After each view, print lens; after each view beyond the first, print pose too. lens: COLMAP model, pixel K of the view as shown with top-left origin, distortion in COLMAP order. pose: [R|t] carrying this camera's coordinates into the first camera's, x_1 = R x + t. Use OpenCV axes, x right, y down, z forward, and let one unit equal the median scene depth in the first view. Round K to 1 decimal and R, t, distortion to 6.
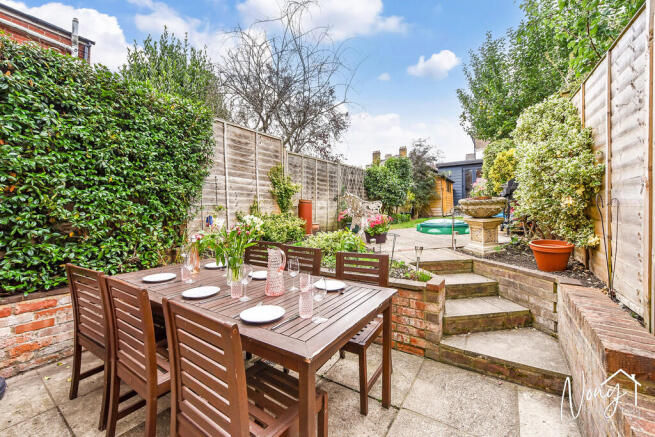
lens RADIAL K [[263.0, 0, 326.3], [0, 263.0, 213.2], [0, 0, 1]] dist [-0.003420, -0.000251]
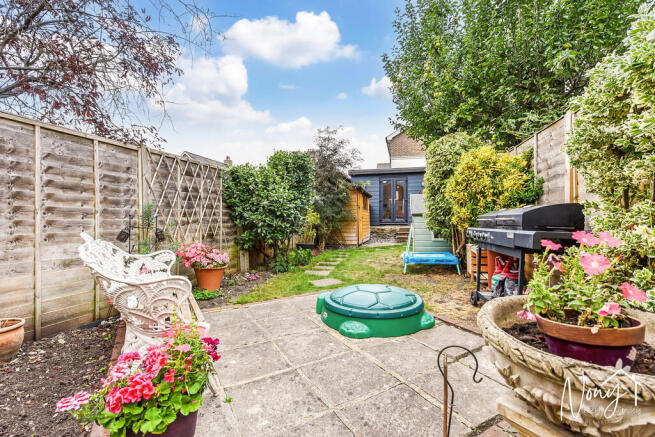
lens RADIAL K [[298.2, 0, 325.9], [0, 298.2, 220.2], [0, 0, 1]] dist [-0.002761, -0.000178]
pose [[0.945460, 0.014794, 0.325402, 0.109070], [-0.011258, 0.999855, -0.012748, -0.046358], [-0.325544, 0.008390, 0.945490, 0.294755]]
